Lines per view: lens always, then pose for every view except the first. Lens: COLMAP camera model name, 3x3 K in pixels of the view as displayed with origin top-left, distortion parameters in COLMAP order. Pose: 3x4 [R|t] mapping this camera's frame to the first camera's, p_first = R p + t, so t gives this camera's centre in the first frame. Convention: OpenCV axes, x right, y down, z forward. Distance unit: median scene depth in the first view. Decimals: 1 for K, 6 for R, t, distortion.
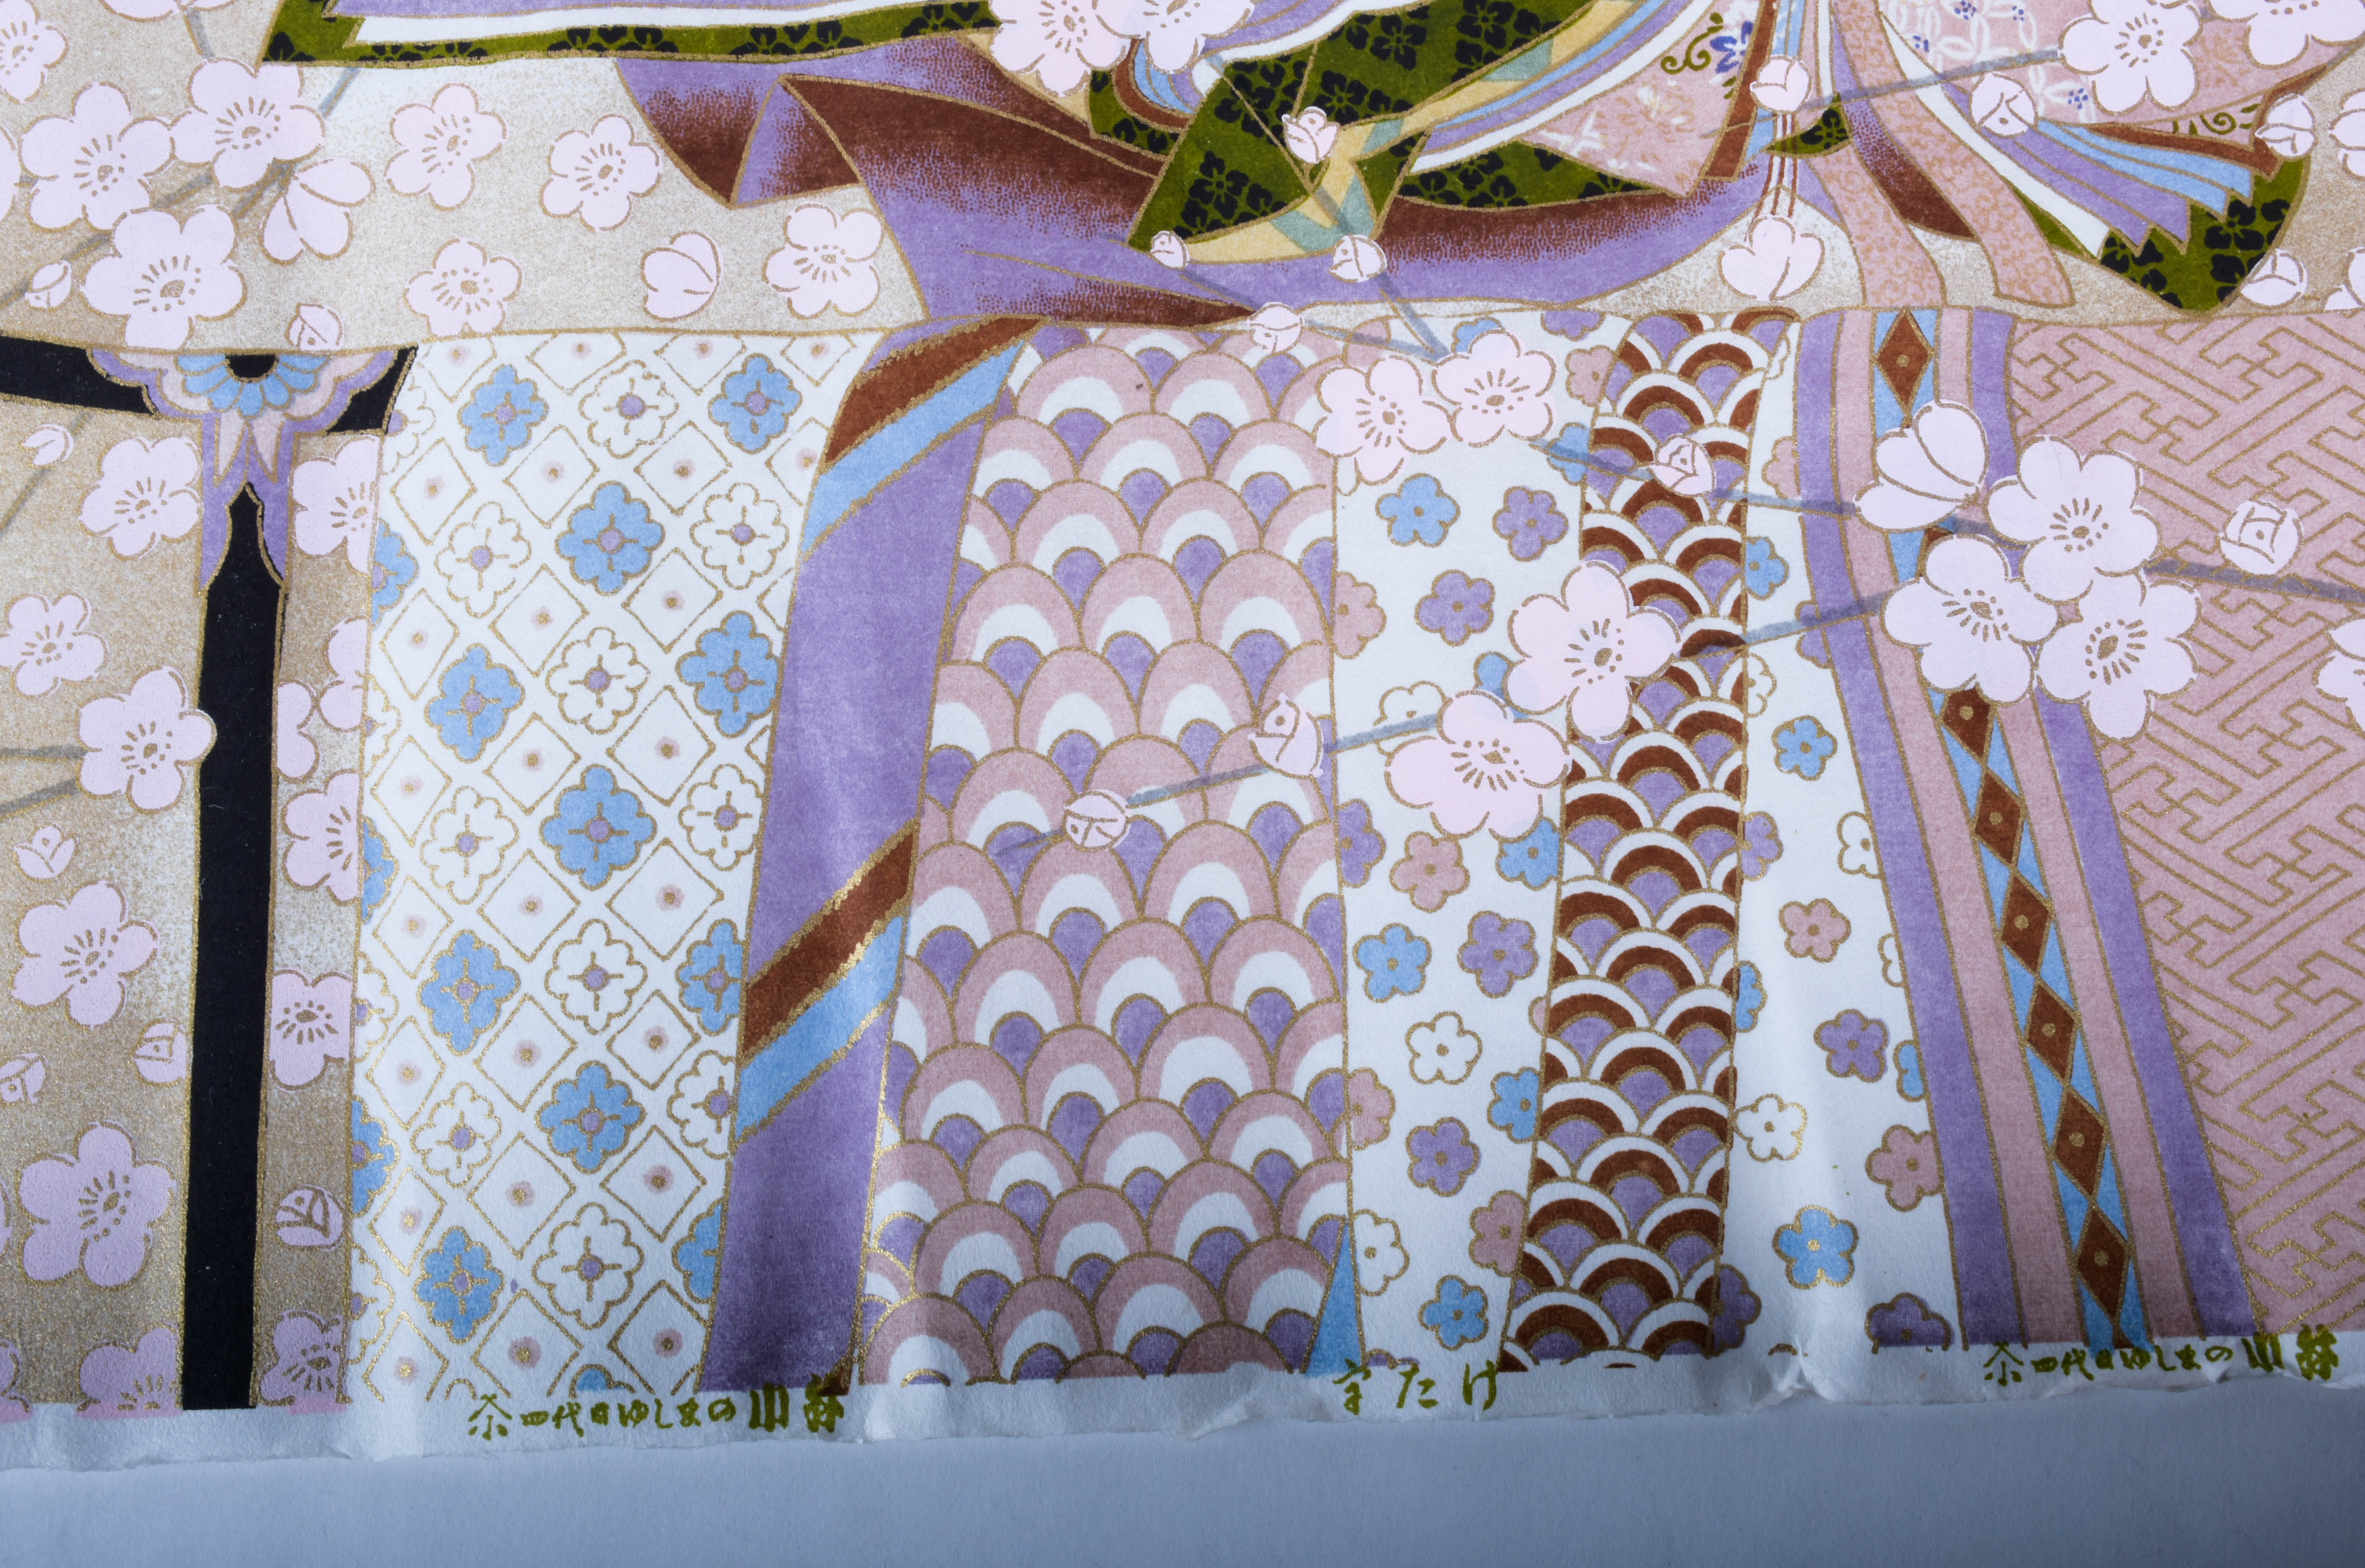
lens RADIAL K [[3005.2, 0, 1200.0], [0, 3005.2, 821.7], [0, 0, 1]] dist [-0.023875, 0.000000]
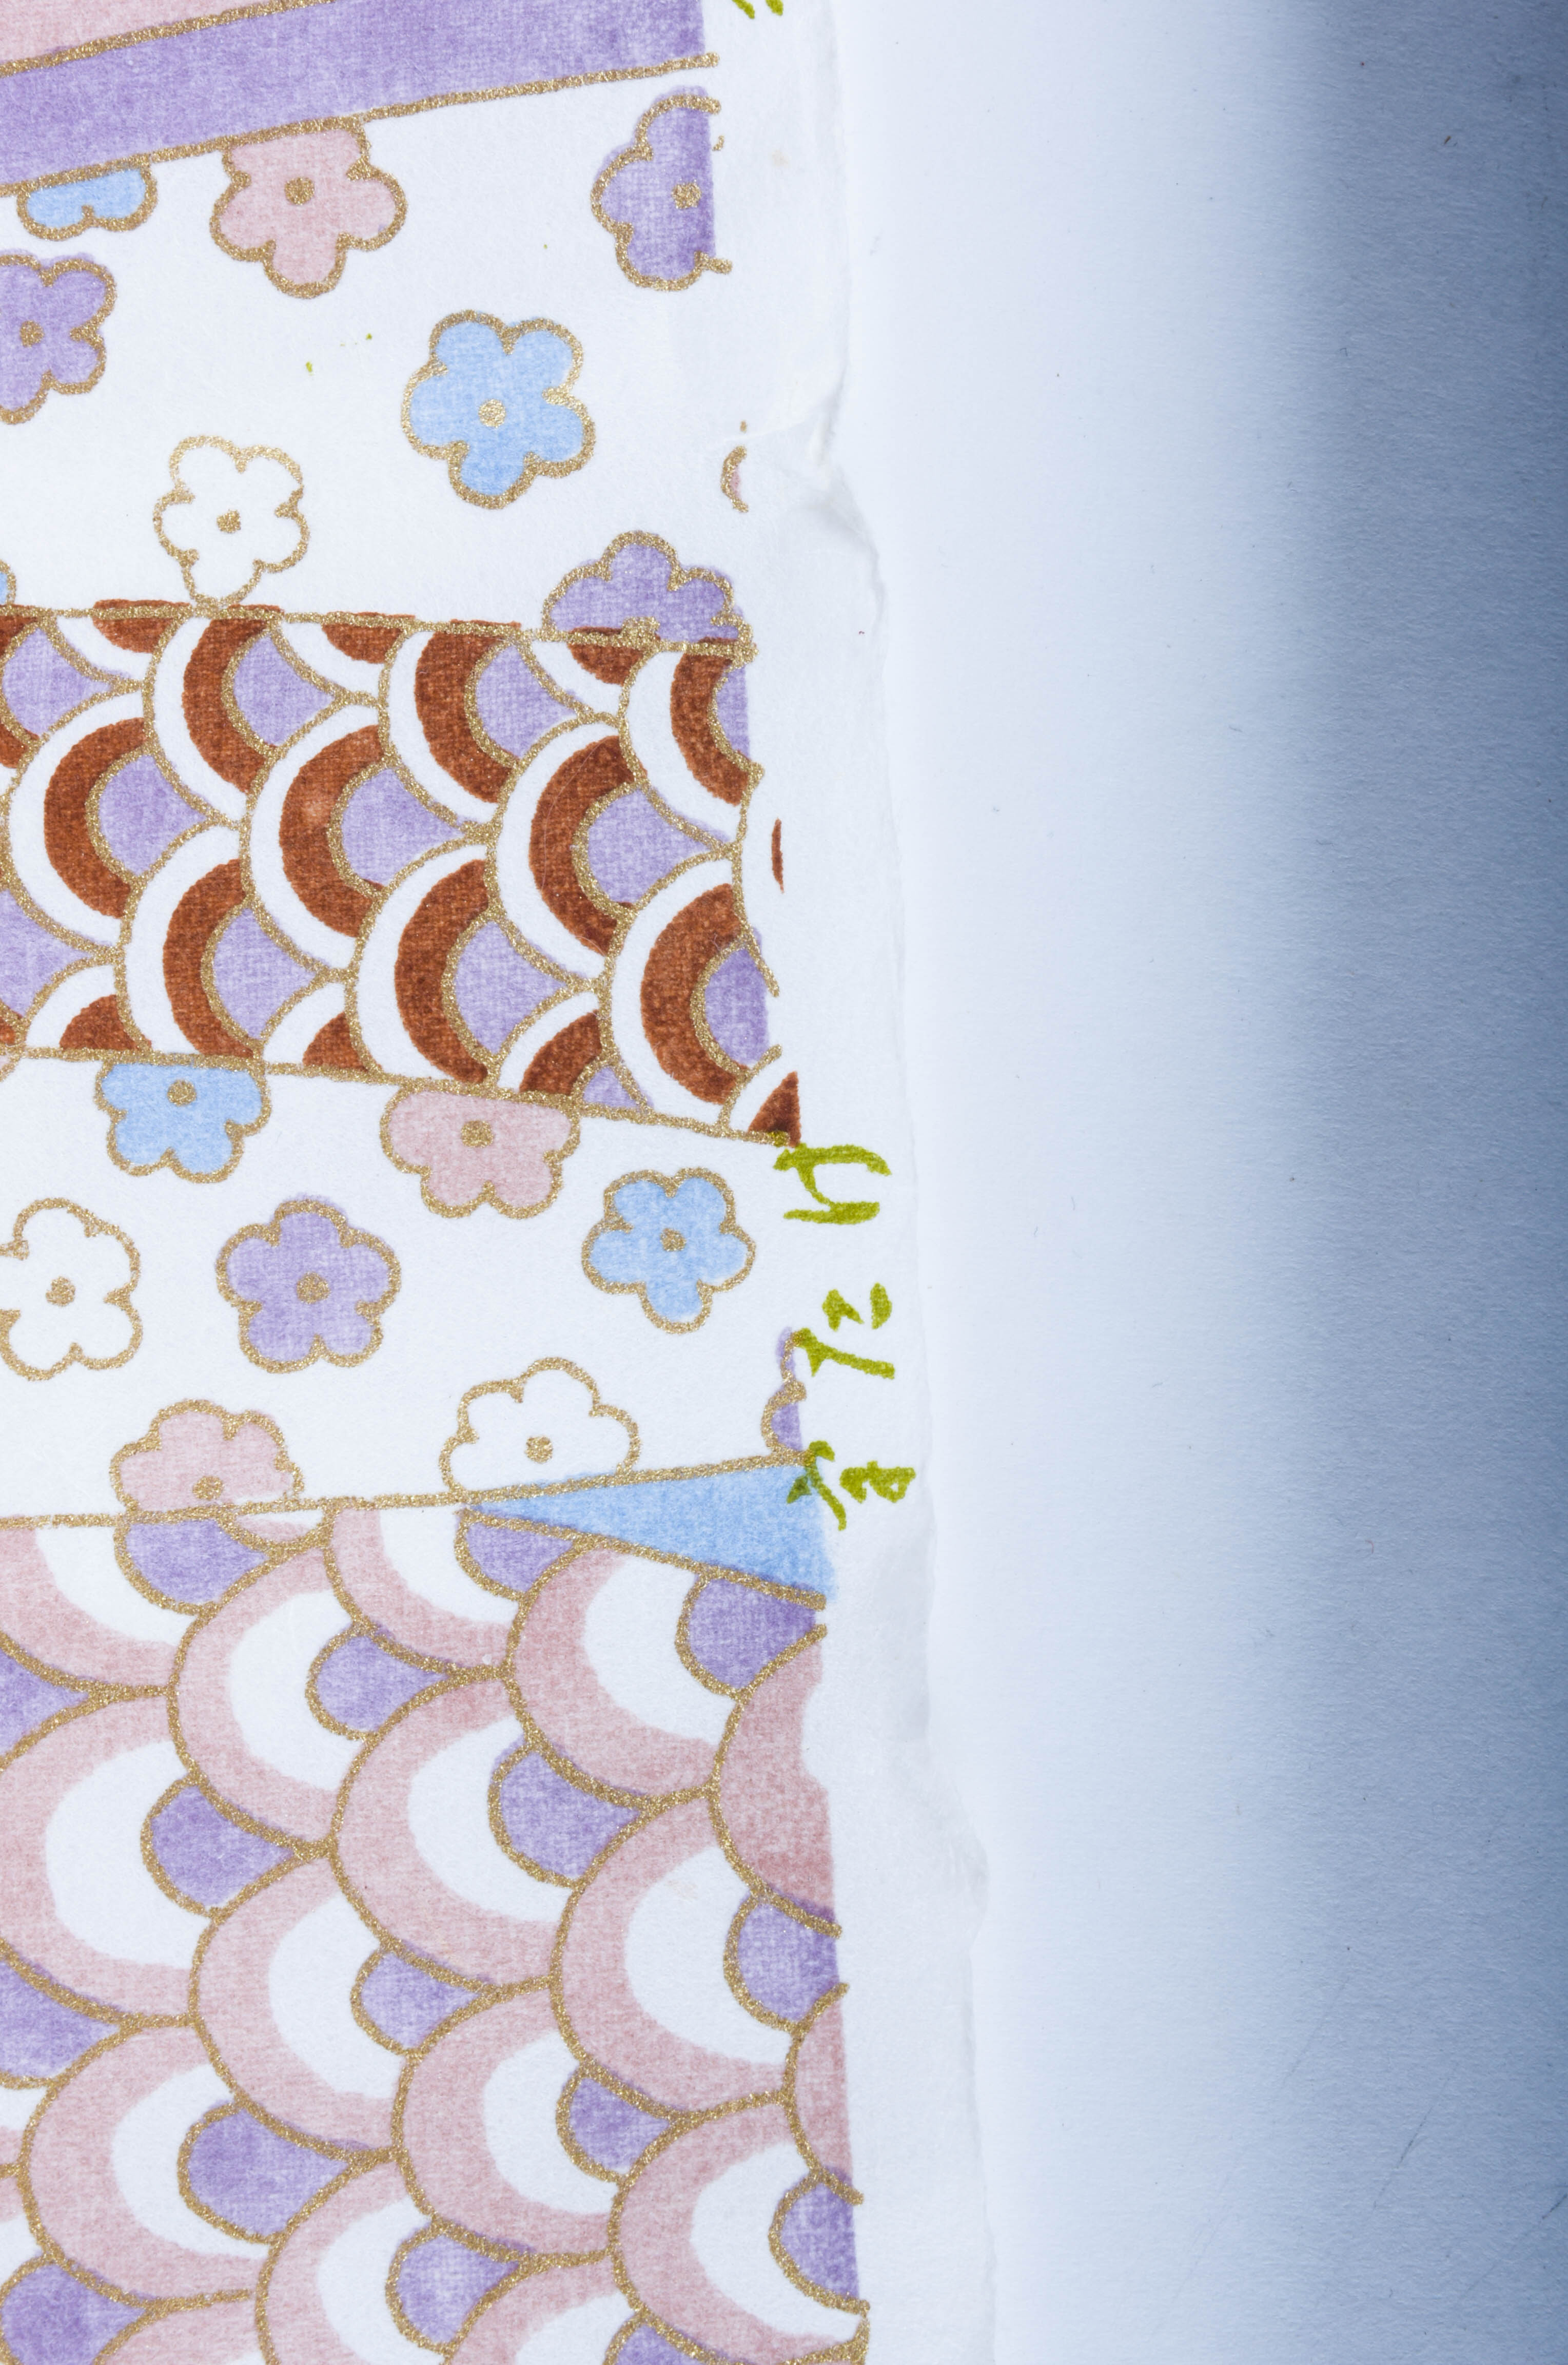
lens RADIAL K [[4253.5, 0, 796.9], [0, 4253.5, 1187.0], [0, 0, 1]] dist [-0.023048, 0.000000]
pose [[-0.038828, -0.998033, 0.049213, 0.063496], [0.994909, -0.034028, 0.094862, 0.125636], [-0.093001, 0.052646, 0.994273, 0.404142]]
